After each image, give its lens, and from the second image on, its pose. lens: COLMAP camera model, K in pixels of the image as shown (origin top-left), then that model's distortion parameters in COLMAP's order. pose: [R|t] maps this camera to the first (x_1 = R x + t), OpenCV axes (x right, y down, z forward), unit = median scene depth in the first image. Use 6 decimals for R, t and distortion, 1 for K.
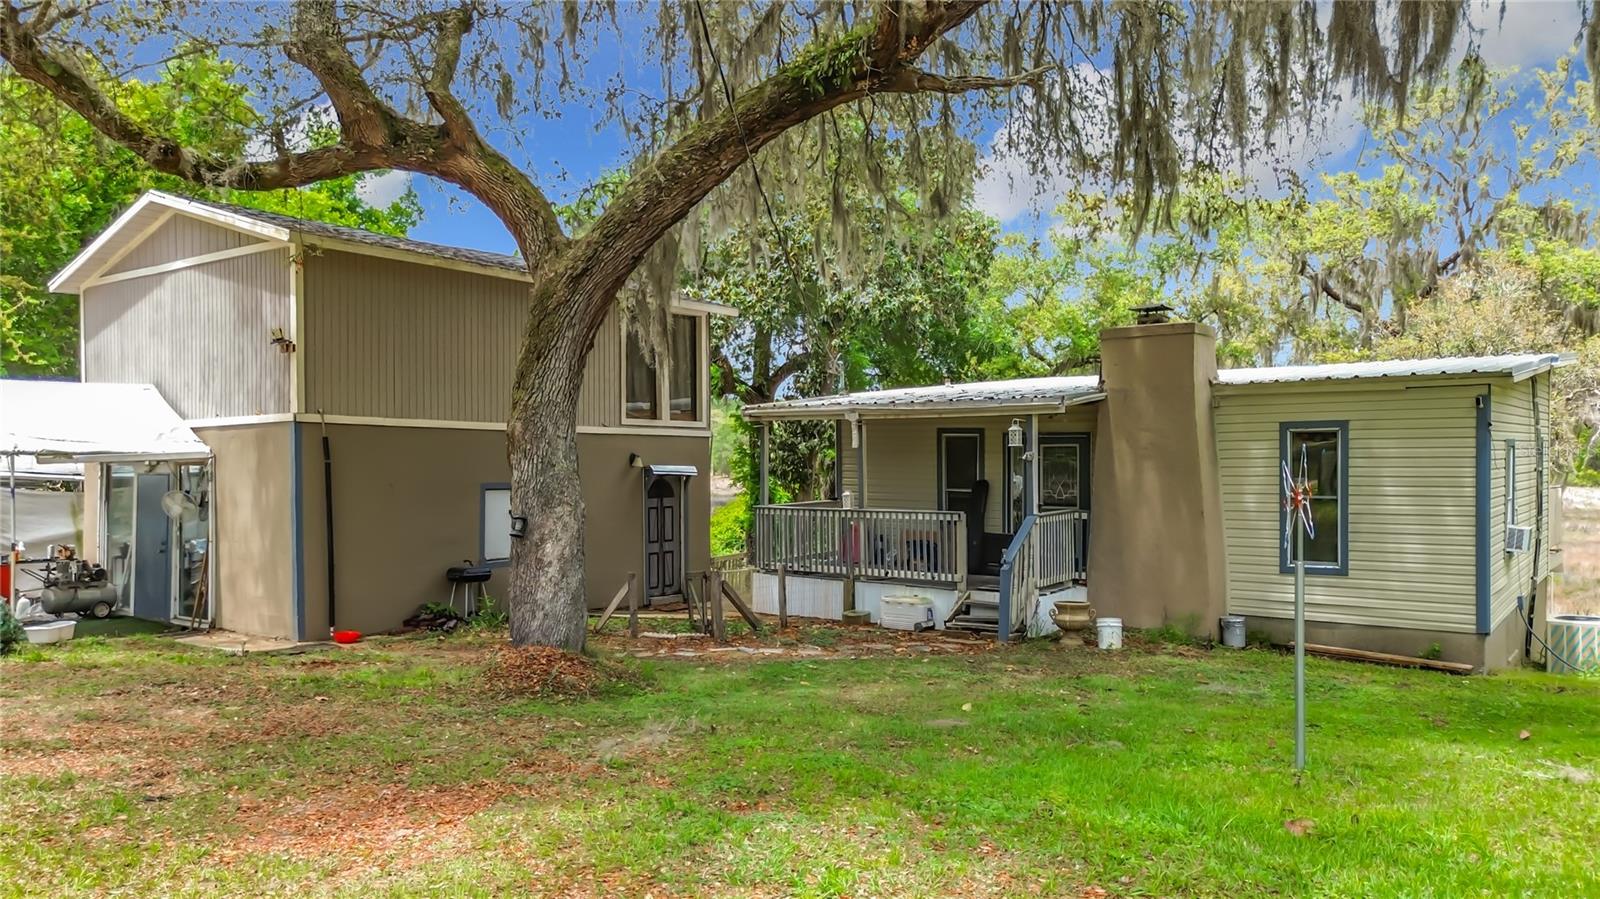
lens RADIAL K [[1130.1, 0, 816.1], [0, 1130.1, 442.6], [0, 0, 1]] dist [0.109028, -0.128433]
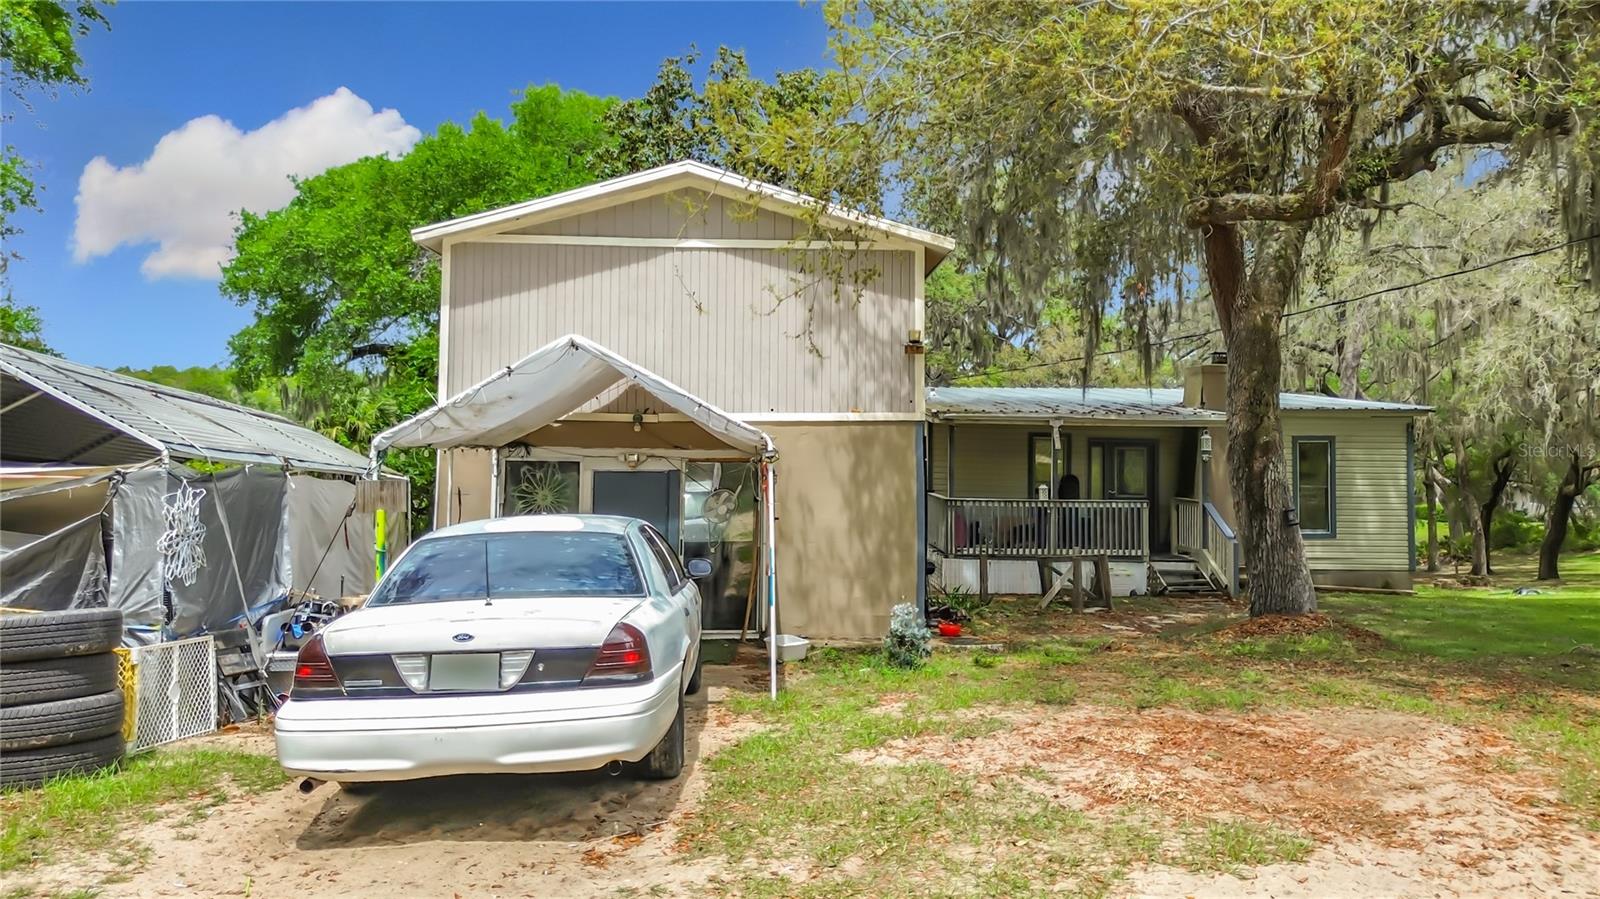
lens RADIAL K [[1150.2, 0, 816.3], [0, 1150.2, 407.4], [0, 0, 1]] dist [0.095603, -0.134467]
pose [[0.776261, 0.033338, 0.629529, -1.019561], [-0.021074, 0.999415, -0.026940, -0.001042], [-0.630059, 0.007646, 0.776509, 0.226775]]
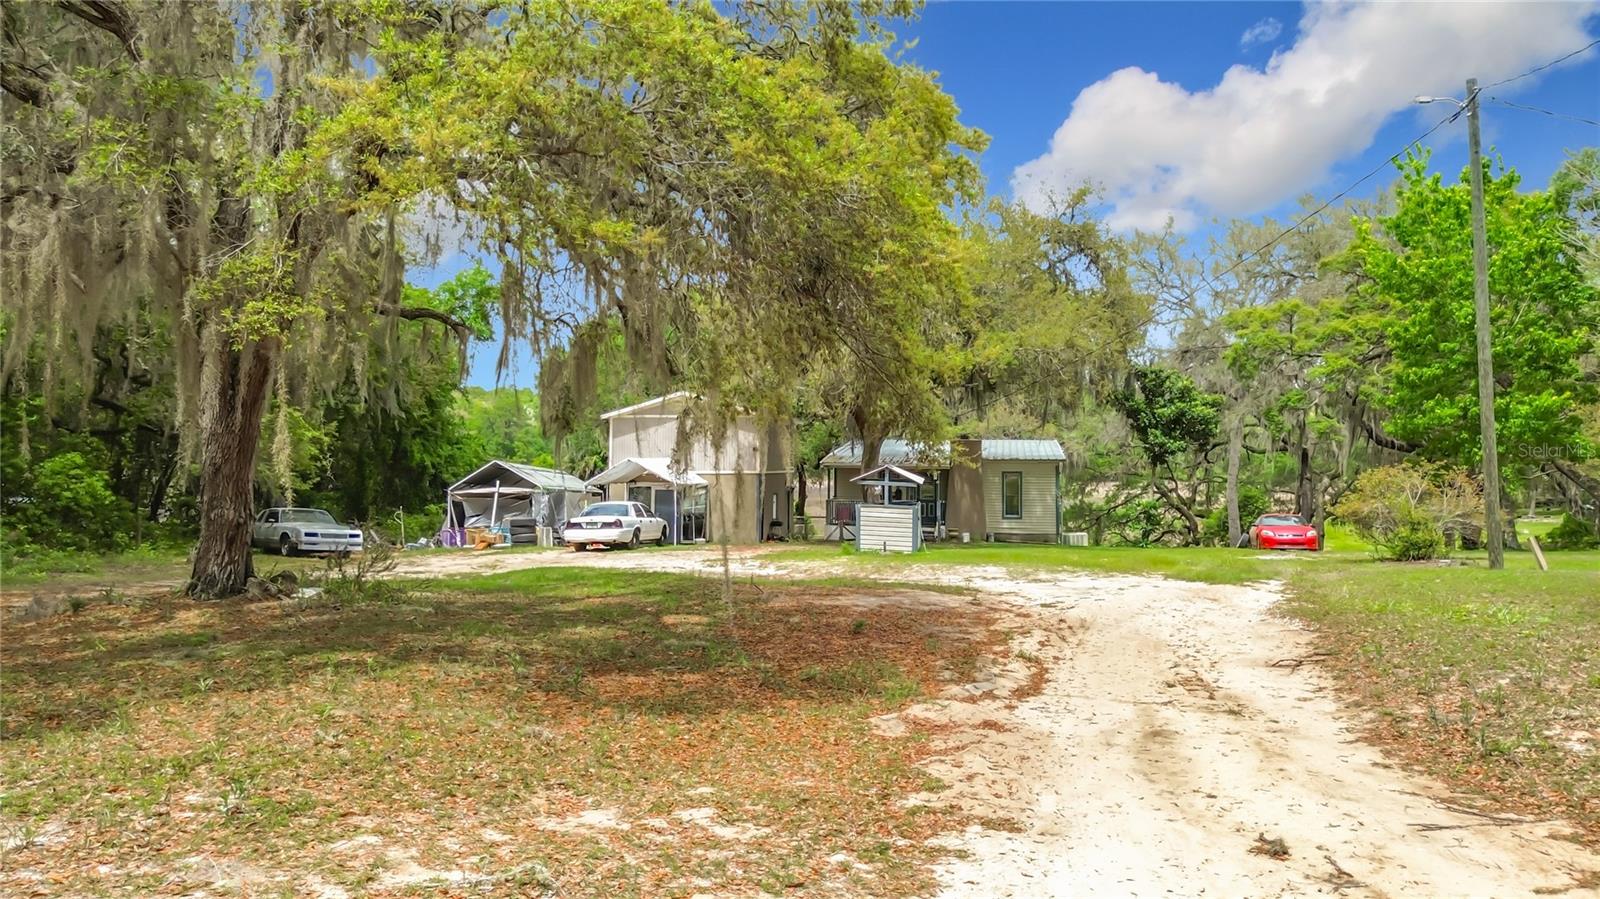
lens RADIAL K [[1126.5, 0, 799.4], [0, 1126.5, 428.8], [0, 0, 1]] dist [0.053236, -0.063376]
pose [[0.899965, 0.017787, 0.435600, -1.468504], [-0.014959, 0.999839, -0.009920, -0.096819], [-0.435706, 0.002412, 0.900086, -1.572638]]
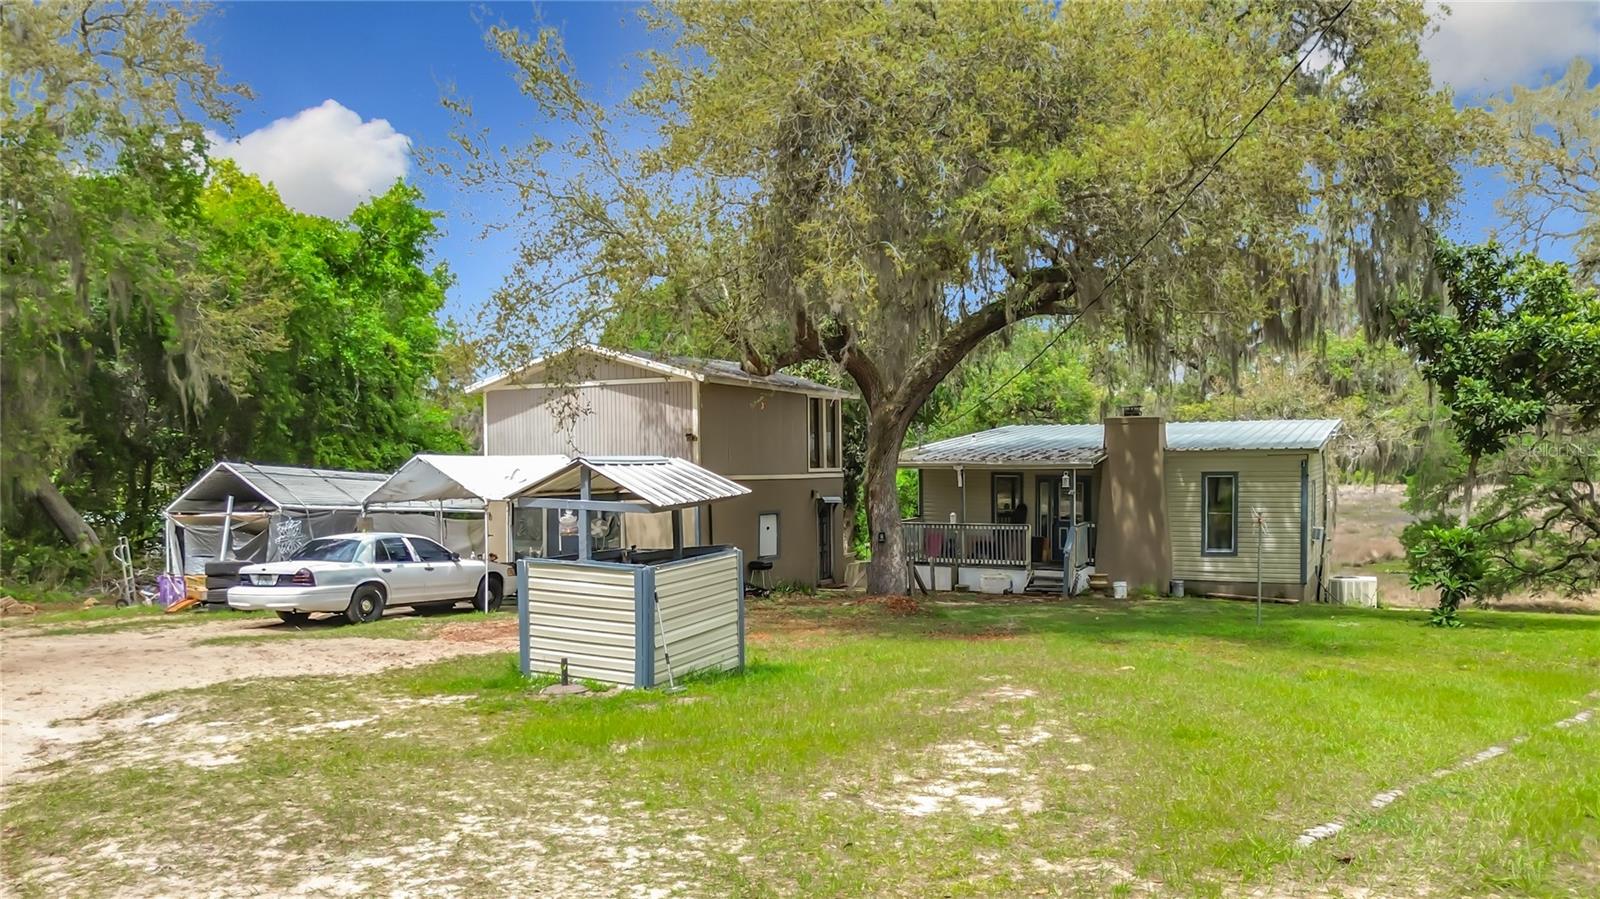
lens RADIAL K [[1153.3, 0, 798.1], [0, 1153.3, 521.9], [0, 0, 1]] dist [-0.023897, -0.001475]
pose [[0.988775, -0.014602, 0.148700, -0.492092], [0.004452, 0.997650, 0.068364, -0.065747], [-0.149348, -0.066935, 0.986516, -0.690710]]
